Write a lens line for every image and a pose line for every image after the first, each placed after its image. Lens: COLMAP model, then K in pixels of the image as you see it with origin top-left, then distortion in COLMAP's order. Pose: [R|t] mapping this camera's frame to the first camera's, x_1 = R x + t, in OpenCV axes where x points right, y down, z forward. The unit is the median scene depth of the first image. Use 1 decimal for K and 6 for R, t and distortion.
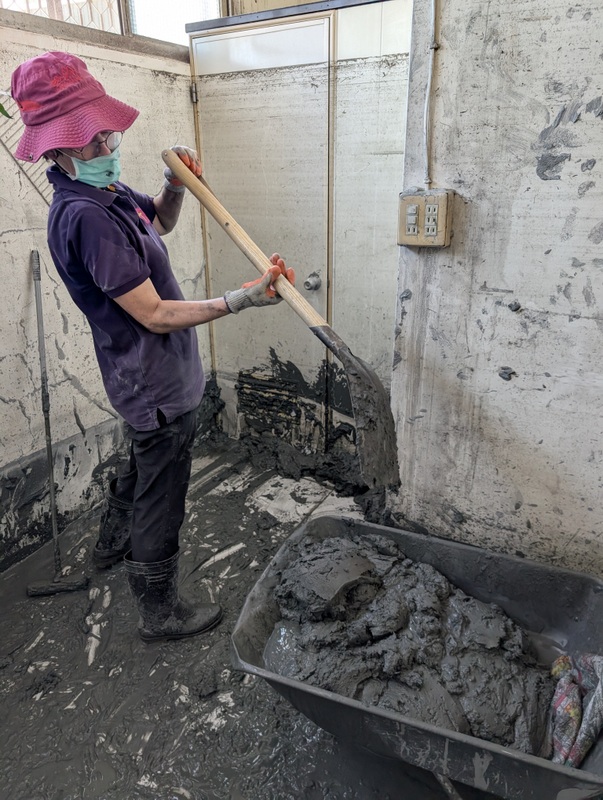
lens RADIAL K [[579.3, 0, 302.5], [0, 579.3, 394.8], [0, 0, 1]] dist [0.022298, -0.017939]
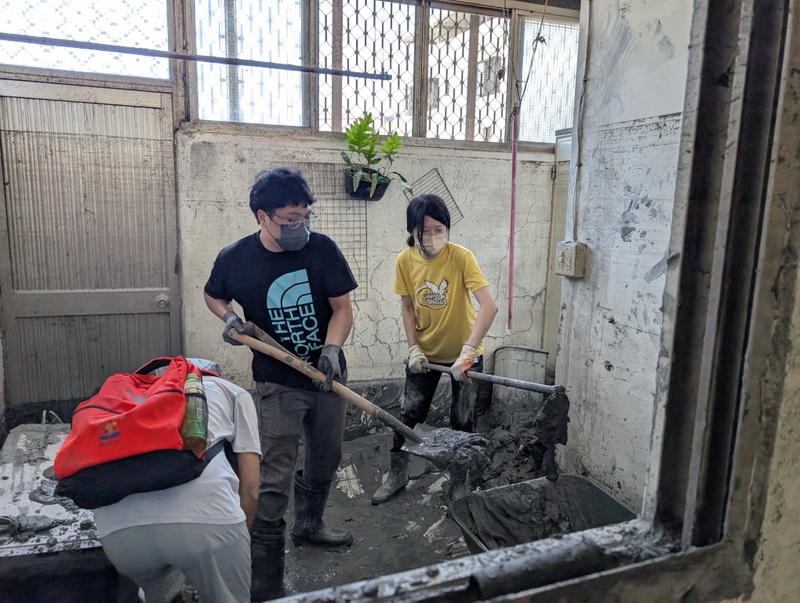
lens RADIAL K [[579.3, 0, 395.8], [0, 579.3, 301.3], [0, 0, 1]] dist [0.022298, -0.017939]
pose [[0.765473, 0.134032, -0.629355, 0.814156], [-0.266346, 0.956343, -0.120282, 0.121981], [0.585757, 0.259699, 0.767753, -0.458495]]
